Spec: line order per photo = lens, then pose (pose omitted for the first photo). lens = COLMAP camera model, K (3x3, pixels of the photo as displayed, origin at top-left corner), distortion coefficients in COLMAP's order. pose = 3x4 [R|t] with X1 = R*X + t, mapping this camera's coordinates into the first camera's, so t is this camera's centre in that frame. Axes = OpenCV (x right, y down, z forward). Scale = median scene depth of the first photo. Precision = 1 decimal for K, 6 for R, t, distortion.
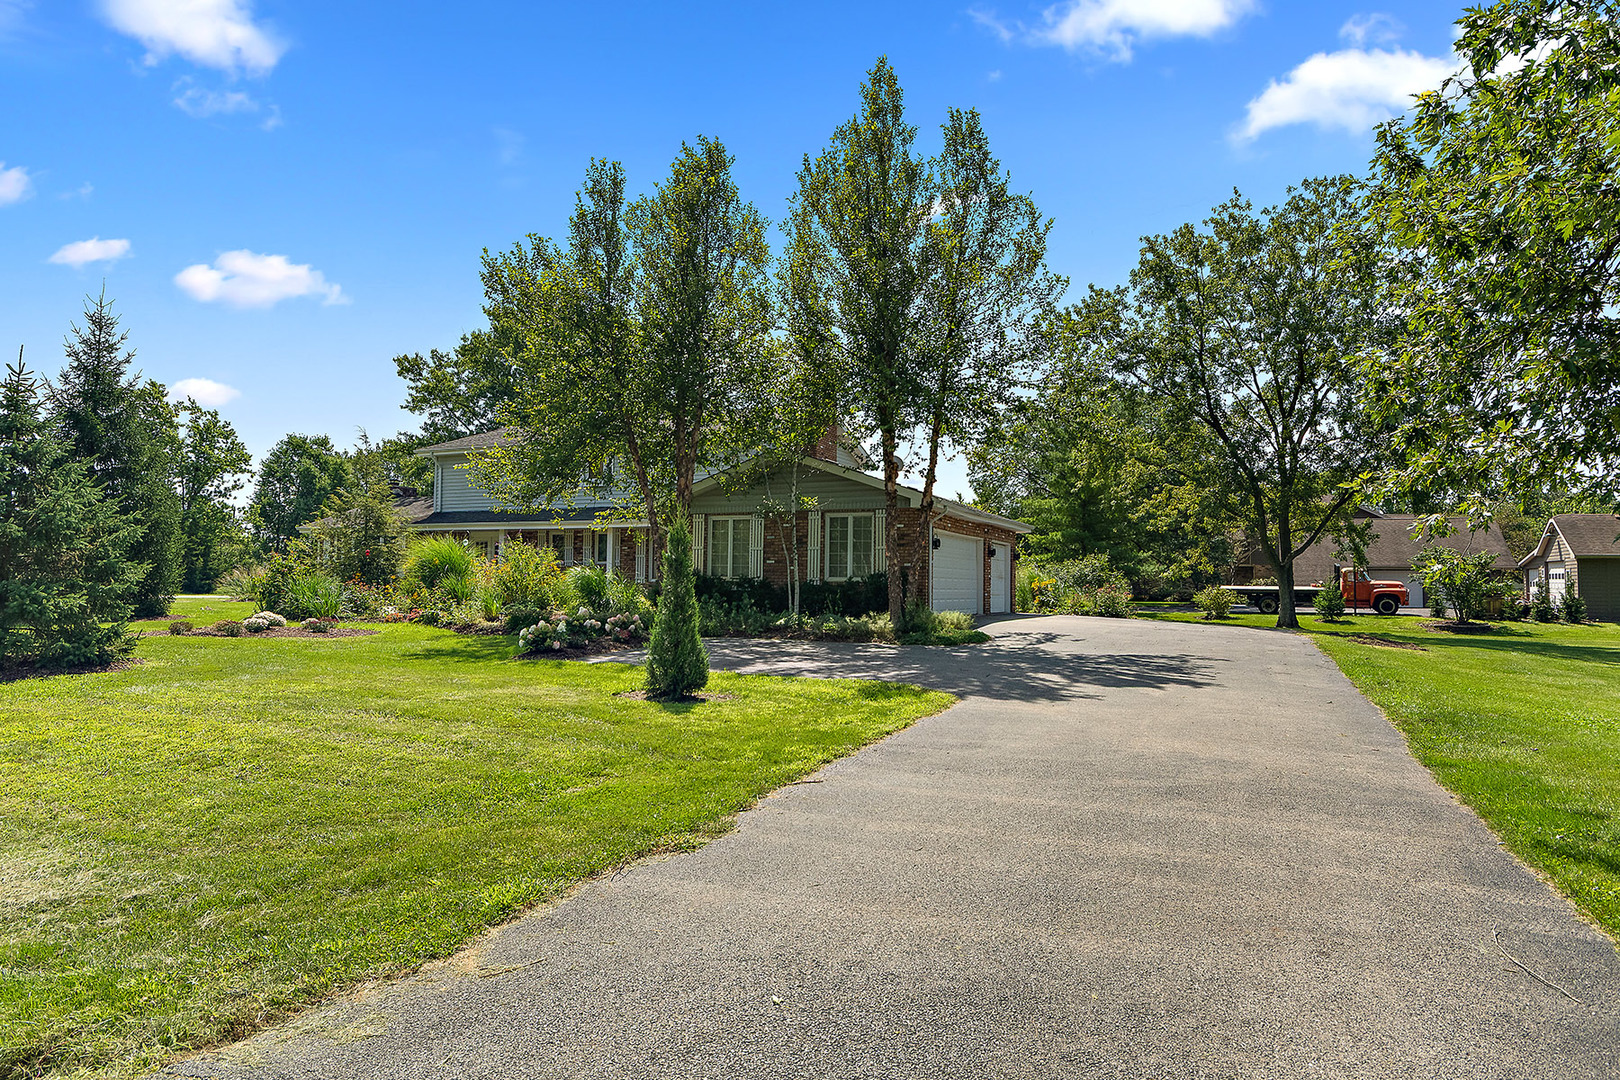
lens RADIAL K [[990.1, 0, 816.1], [0, 990.1, 539.7], [0, 0, 1]] dist [-0.001878, -0.000382]
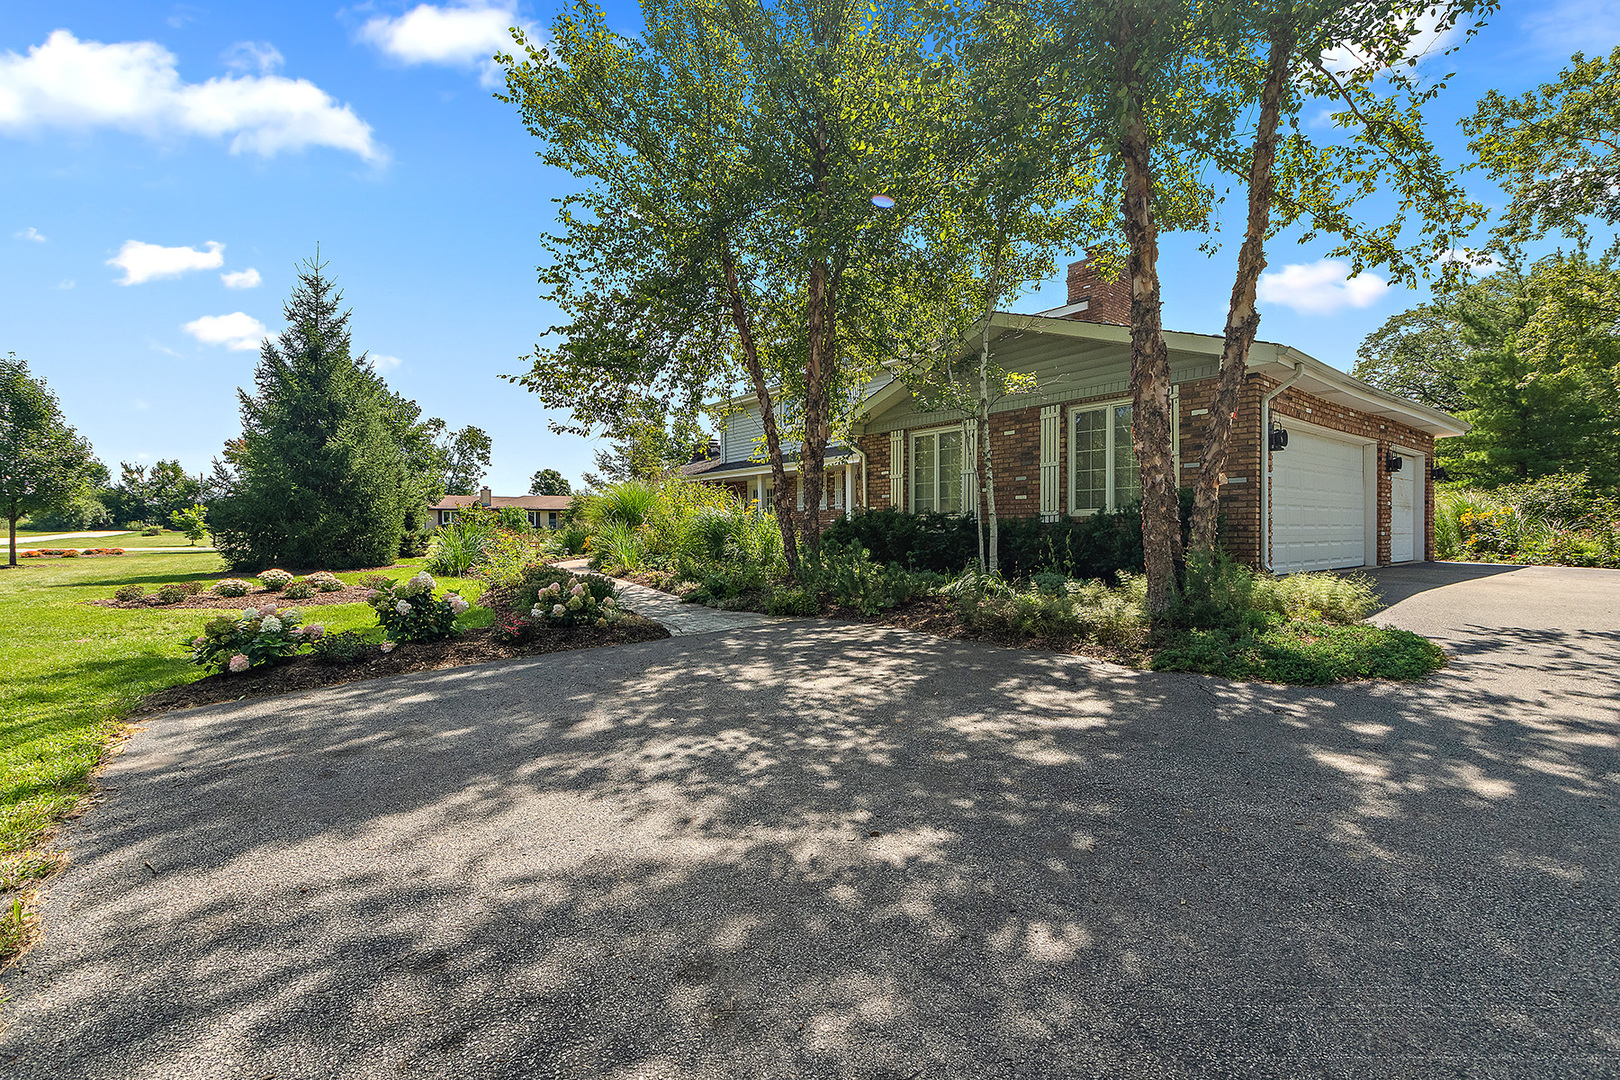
lens RADIAL K [[723.4, 0, 801.6], [0, 723.4, 538.9], [0, 0, 1]] dist [-0.004955, -0.000544]
pose [[0.885252, -0.011803, -0.464962, 0.071585], [0.037992, 0.998172, 0.046996, 0.028218], [0.463558, -0.059268, 0.884082, 0.516691]]
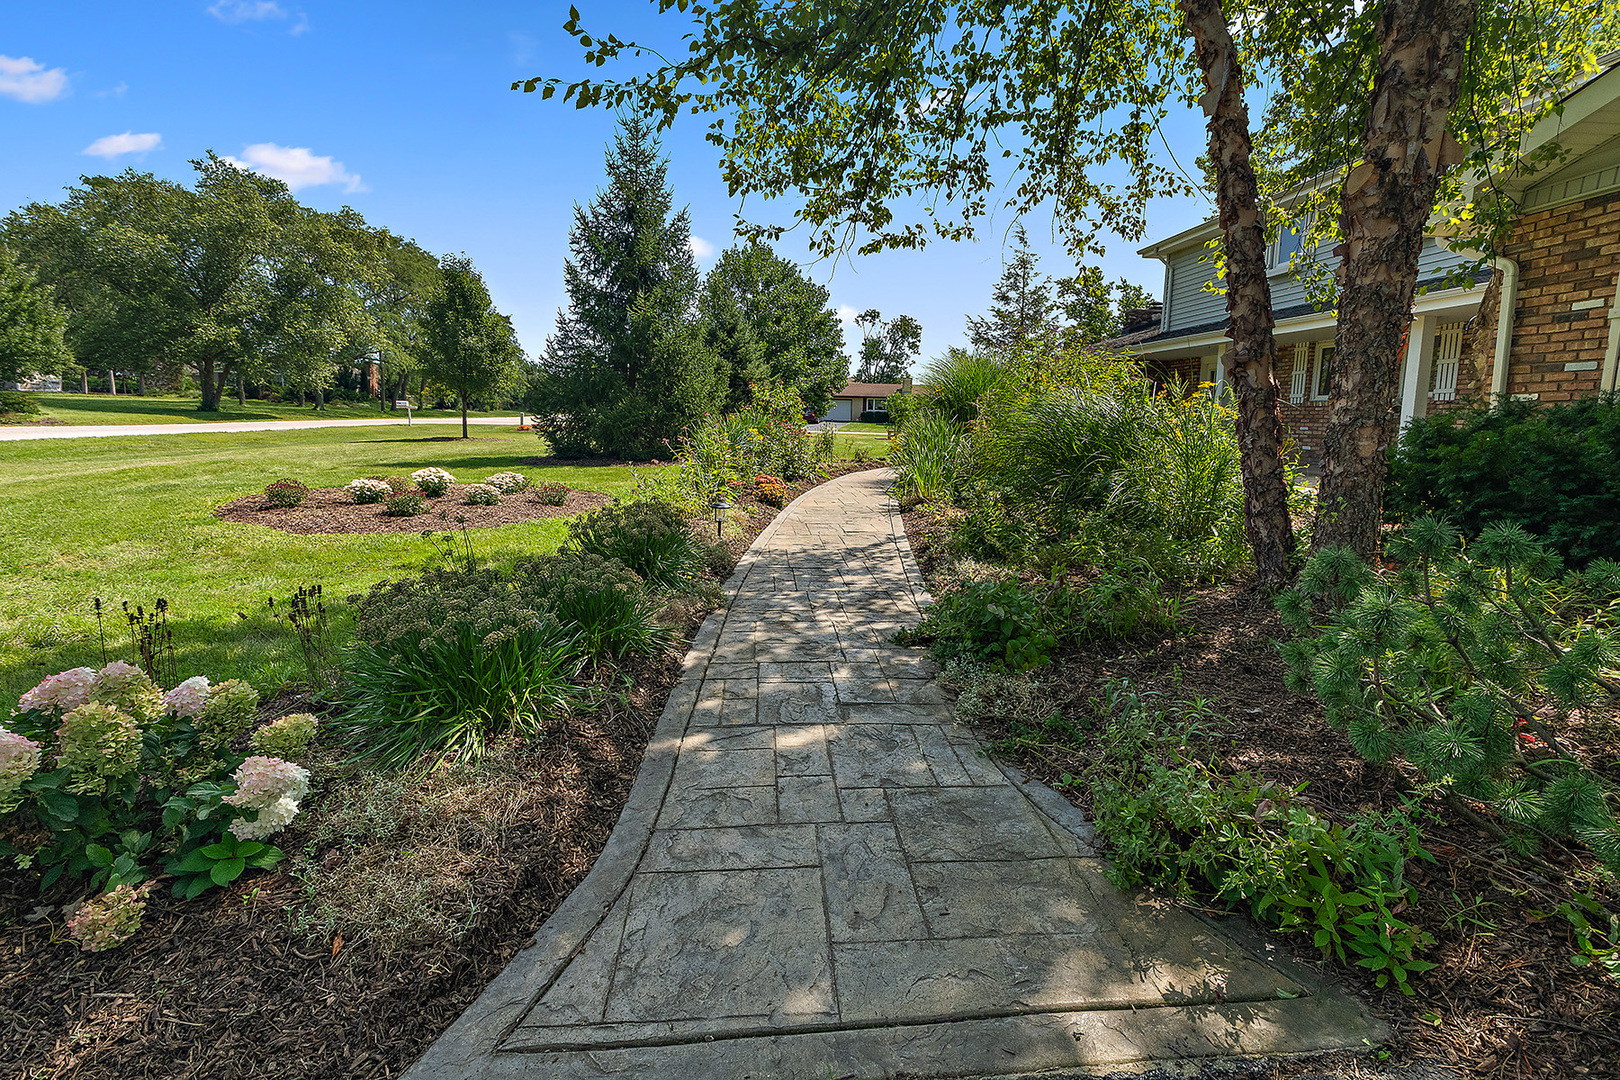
lens RADIAL K [[709.4, 0, 775.7], [0, 709.4, 487.8], [0, 0, 1]] dist [-0.010205, -0.000583]
pose [[0.444138, 0.090110, -0.891416, -0.059440], [0.020263, 0.993665, 0.110542, 0.032311], [0.895729, -0.067158, 0.439498, 0.756762]]
